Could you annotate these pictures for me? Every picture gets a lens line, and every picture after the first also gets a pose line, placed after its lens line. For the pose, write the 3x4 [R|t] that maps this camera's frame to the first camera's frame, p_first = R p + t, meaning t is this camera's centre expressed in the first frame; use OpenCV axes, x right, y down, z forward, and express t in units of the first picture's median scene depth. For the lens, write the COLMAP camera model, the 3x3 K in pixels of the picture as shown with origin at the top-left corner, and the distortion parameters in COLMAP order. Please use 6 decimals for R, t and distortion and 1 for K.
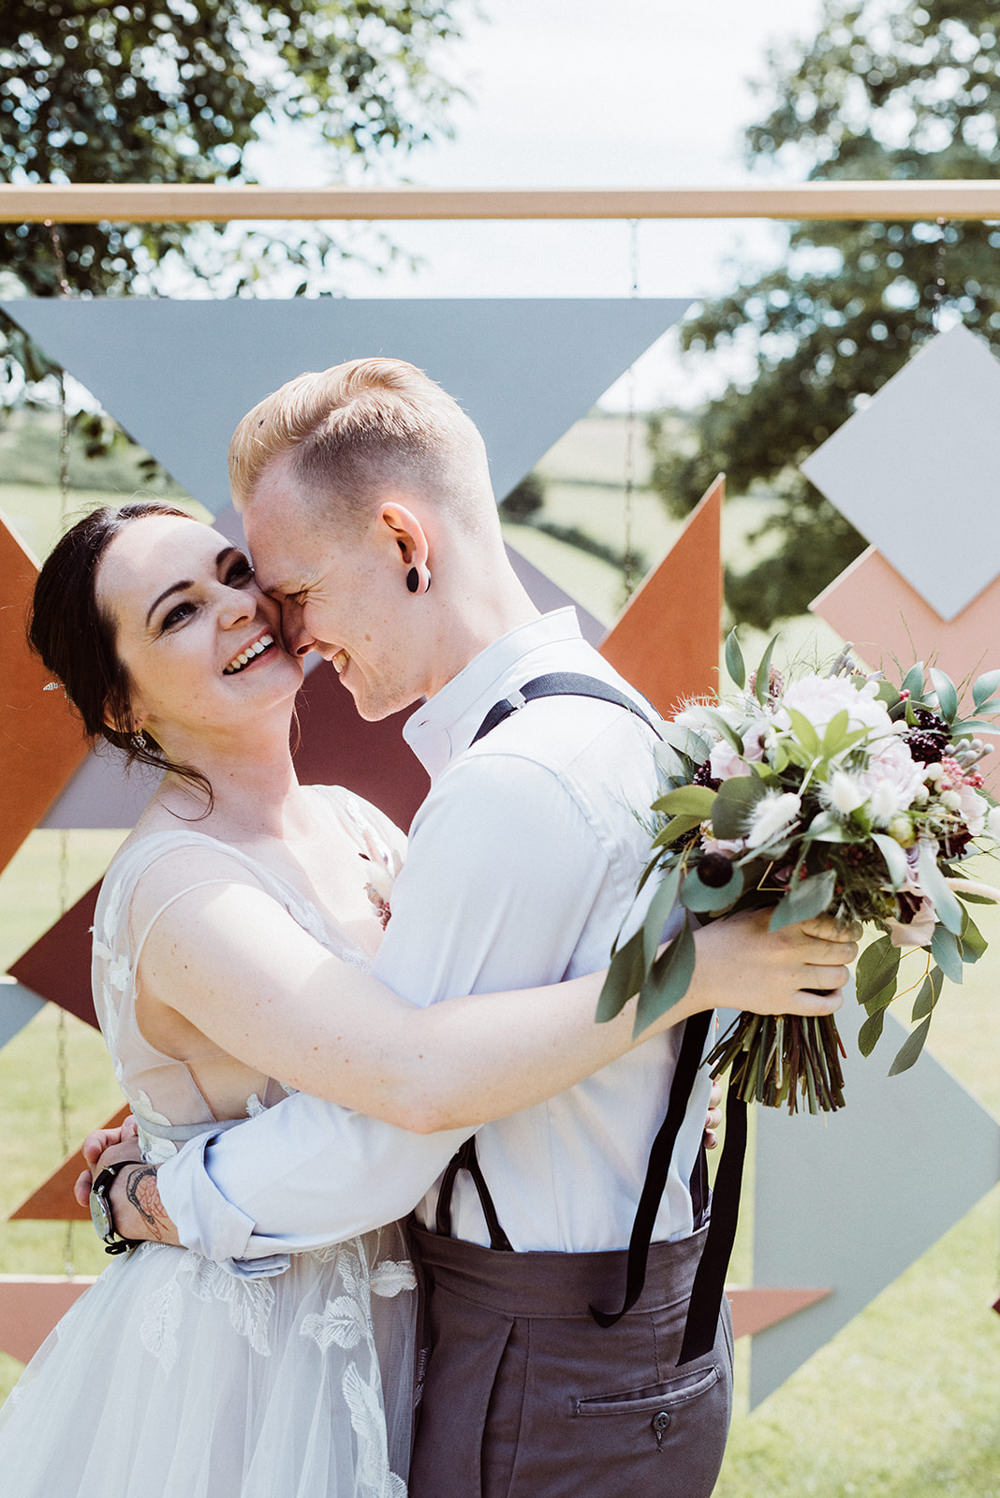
lens RADIAL K [[2043.6, 0, 536.7], [0, 2043.6, 748.7], [0, 0, 1]] dist [-0.004675, -0.031359]
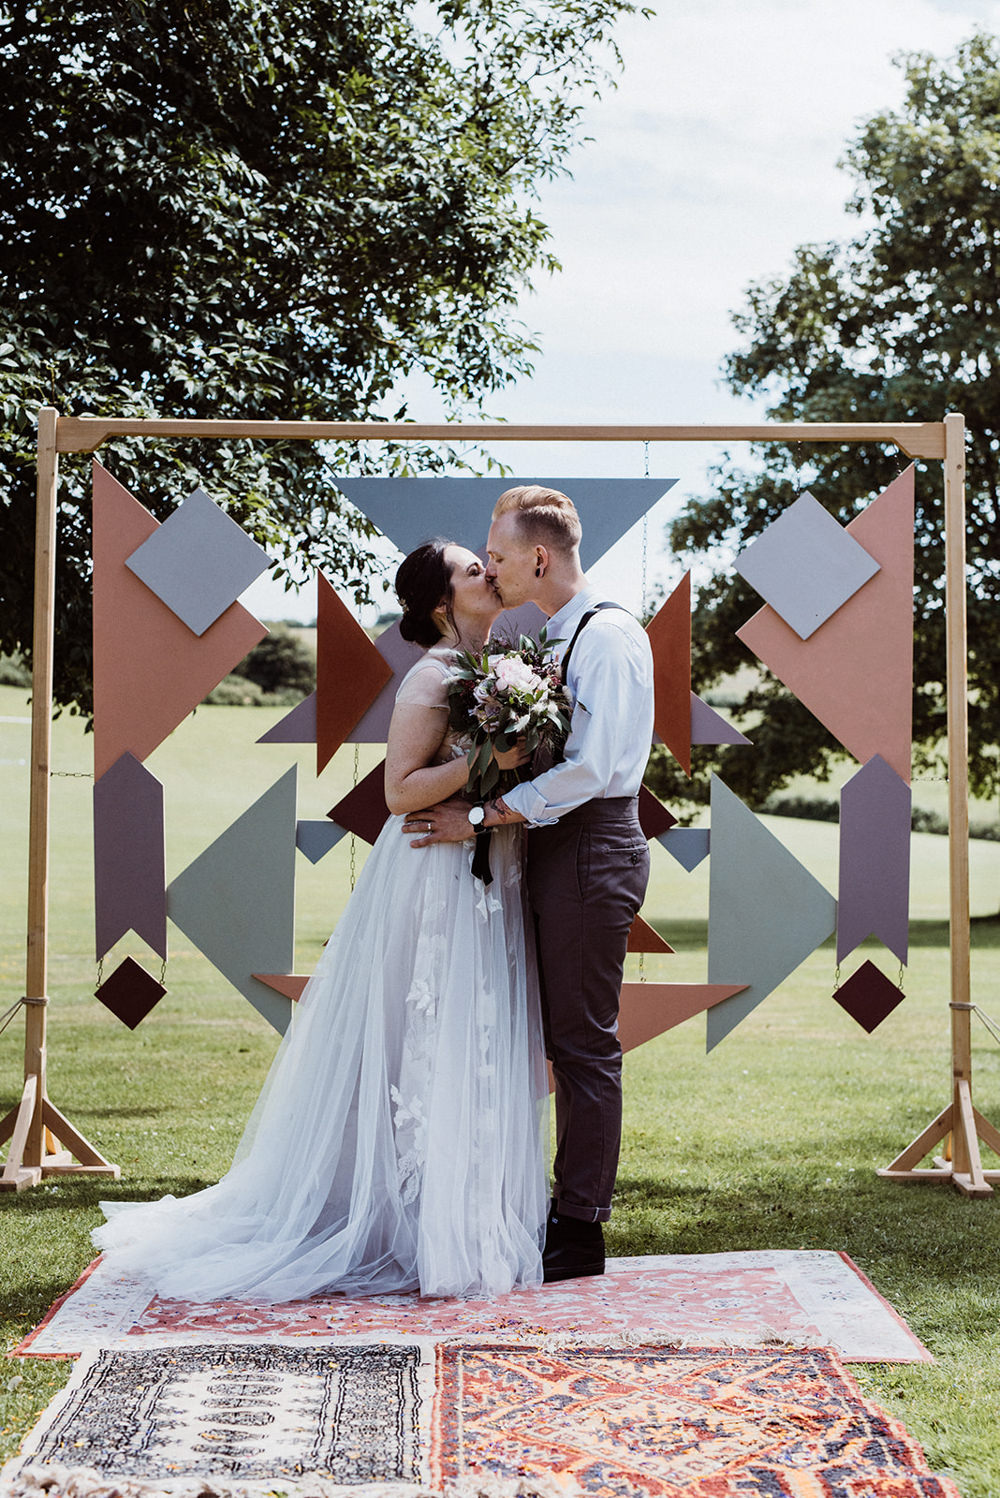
lens RADIAL K [[2043.6, 0, 536.7], [0, 2043.6, 748.7], [0, 0, 1]] dist [-0.004675, -0.031359]
pose [[0.999991, 0.004029, 0.001557, -0.025427], [-0.003850, 0.994825, -0.101533, 0.100636], [-0.001958, 0.101526, 0.994831, -0.395812]]
